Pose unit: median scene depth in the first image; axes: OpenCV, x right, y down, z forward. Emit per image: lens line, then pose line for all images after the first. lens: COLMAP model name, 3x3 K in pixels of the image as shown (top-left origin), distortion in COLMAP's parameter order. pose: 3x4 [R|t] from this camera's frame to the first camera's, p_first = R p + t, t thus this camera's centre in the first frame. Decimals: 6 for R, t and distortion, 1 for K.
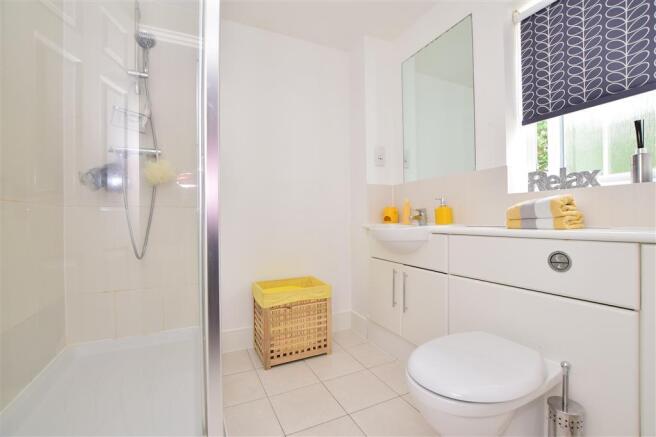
lens RADIAL K [[284.2, 0, 328.0], [0, 284.2, 218.5], [0, 0, 1]] dist [-0.027226, 0.000708]
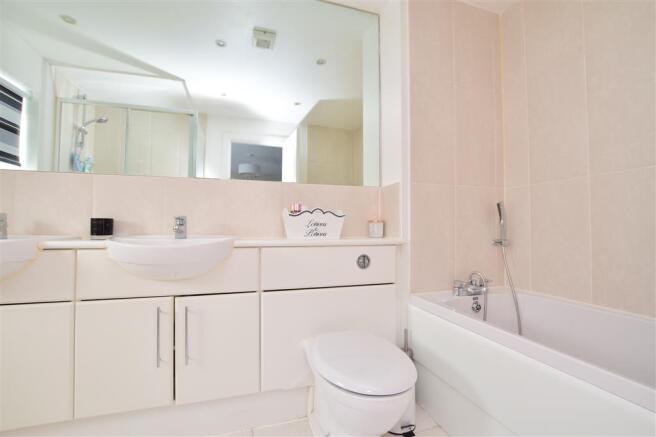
lens RADIAL K [[284.2, 0, 328.0], [0, 284.2, 218.5], [0, 0, 1]] dist [-0.027226, 0.000708]
pose [[0.158304, 0.043095, 0.986450, -0.451237], [-0.010268, 0.999065, -0.041998, -0.004301], [-0.987337, -0.003480, 0.158599, 0.632868]]
